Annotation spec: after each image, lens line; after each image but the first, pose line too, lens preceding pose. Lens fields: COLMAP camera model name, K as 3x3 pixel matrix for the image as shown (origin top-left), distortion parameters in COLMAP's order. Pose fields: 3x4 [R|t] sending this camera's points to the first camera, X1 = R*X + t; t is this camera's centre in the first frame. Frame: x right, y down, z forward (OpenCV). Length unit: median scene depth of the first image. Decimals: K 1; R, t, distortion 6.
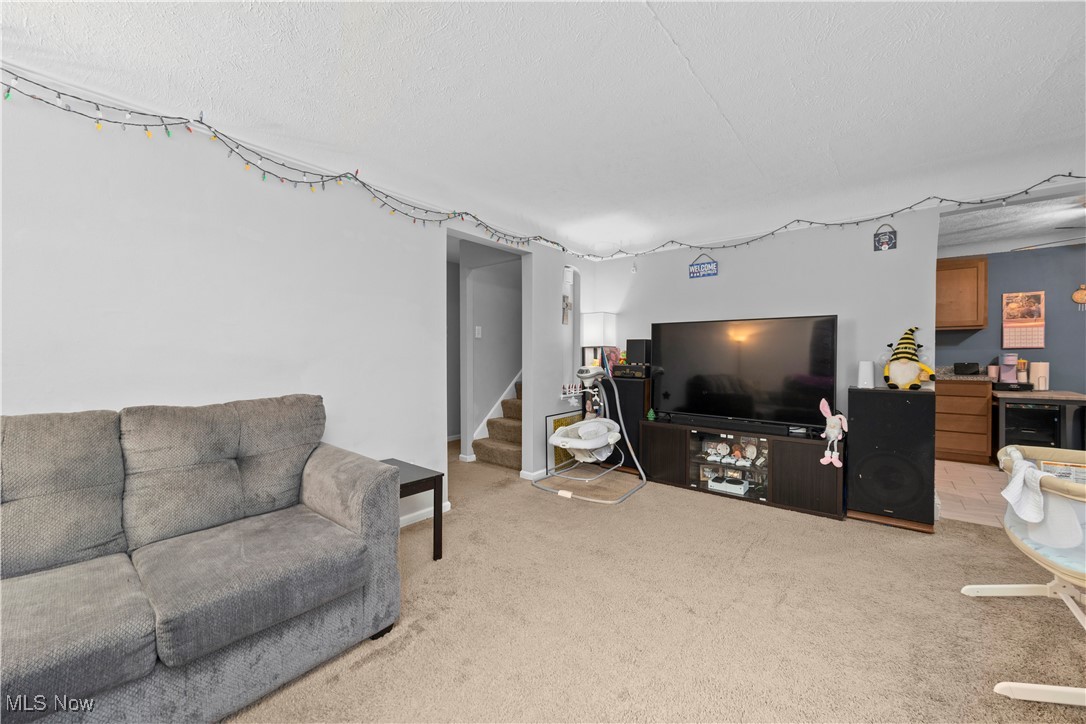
lens RADIAL K [[424.4, 0, 533.0], [0, 424.4, 358.3], [0, 0, 1]] dist [0.004158, -0.000932]
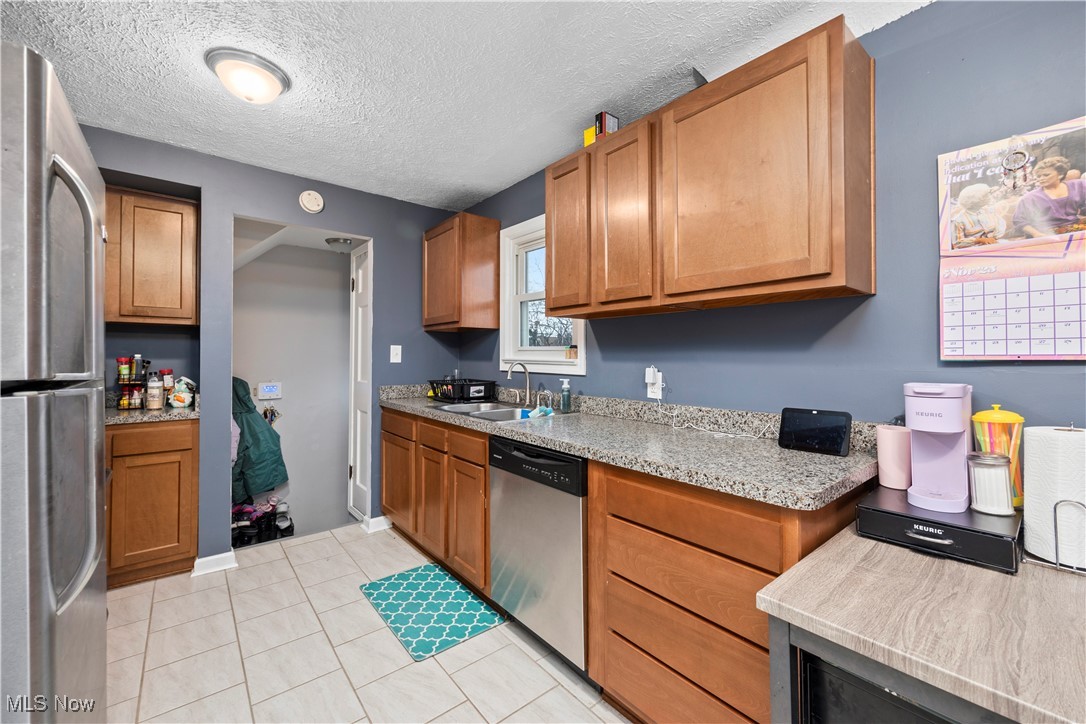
lens RADIAL K [[424.4, 0, 546.6], [0, 424.4, 353.7], [0, 0, 1]] dist [0.004158, -0.000932]
pose [[0.980341, 0.001480, -0.197304, 1.144311], [-0.005546, 0.999783, -0.020058, -0.026456], [0.197232, 0.020758, 0.980137, 0.867794]]
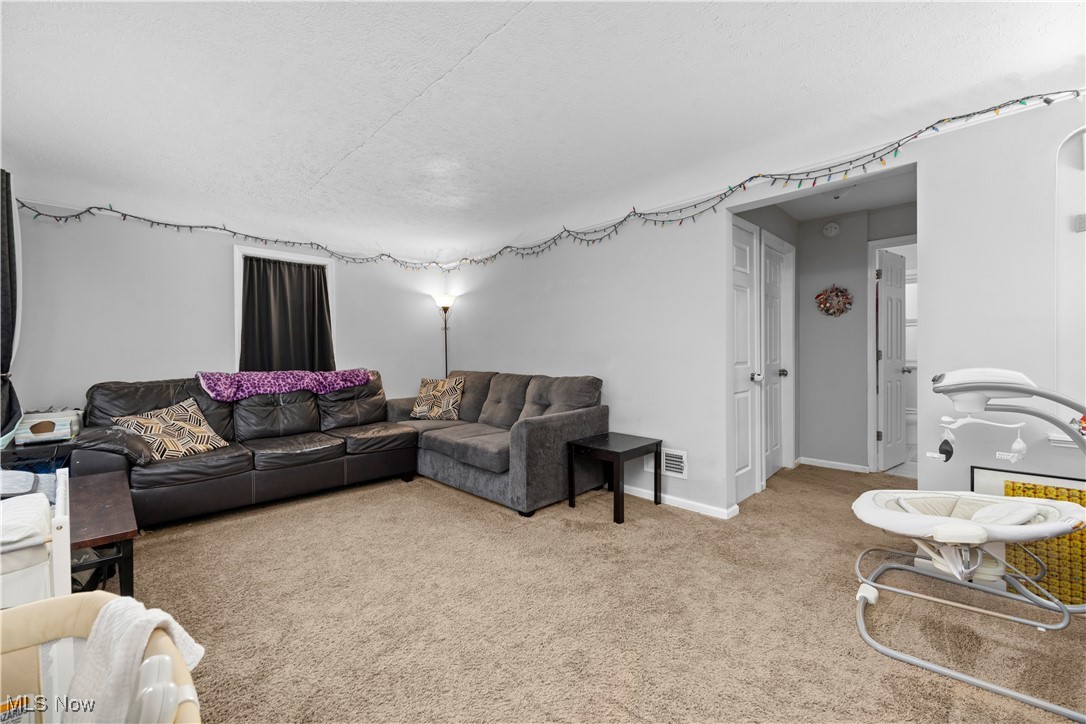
lens RADIAL K [[424.4, 0, 564.8], [0, 424.4, 358.5], [0, 0, 1]] dist [0.004158, -0.000932]
pose [[-0.065916, 0.012329, -0.997749, 0.620717], [0.004635, 0.999917, 0.012050, 0.001379], [0.997814, -0.003830, -0.065967, 0.603813]]
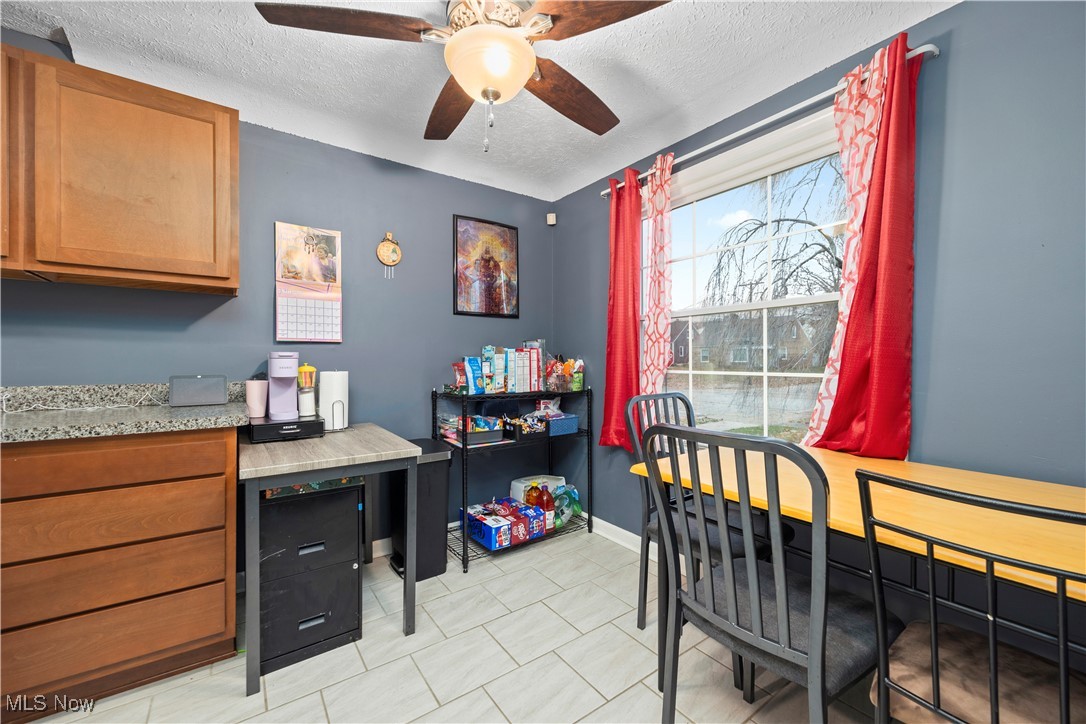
lens RADIAL K [[424.4, 0, 548.1], [0, 424.4, 362.8], [0, 0, 1]] dist [0.004158, -0.000932]
pose [[0.249211, -0.000001, 0.968449, 0.922535], [0.006600, 0.999977, -0.001698, 0.002726], [-0.968427, 0.006815, 0.249205, 0.760109]]
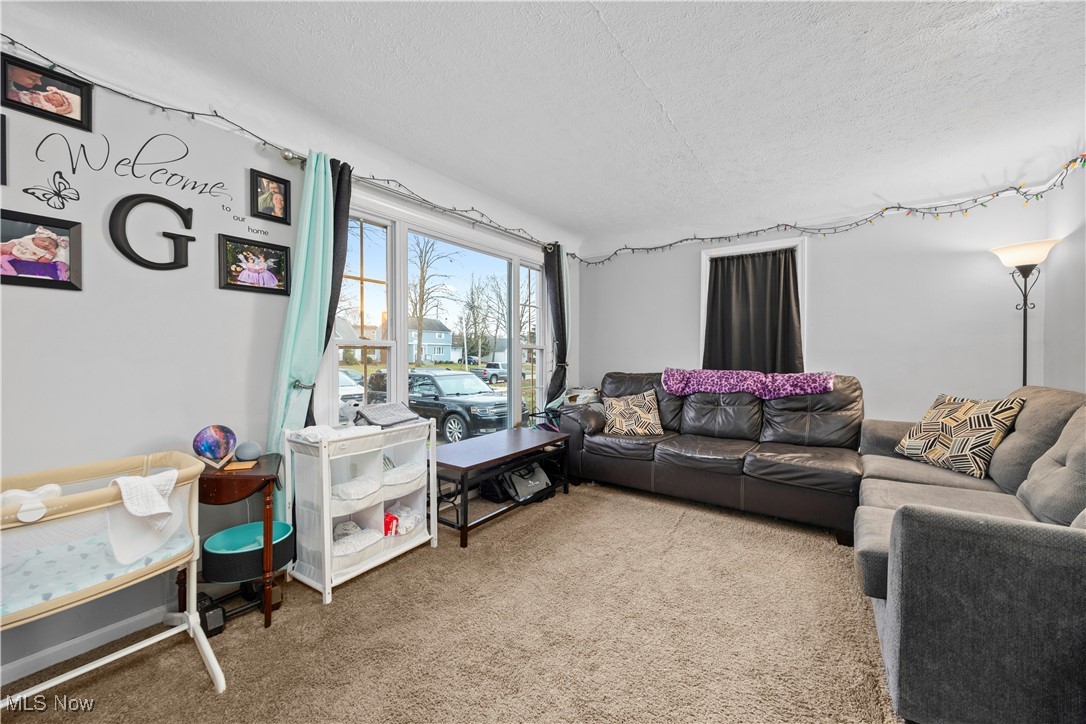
lens RADIAL K [[424.4, 0, 535.9], [0, 424.4, 357.6], [0, 0, 1]] dist [0.004158, -0.000932]
pose [[-0.996826, 0.000710, -0.079602, 0.167495], [-0.000366, 0.999909, 0.013498, -0.001752], [0.079605, 0.013484, -0.996735, 0.801634]]
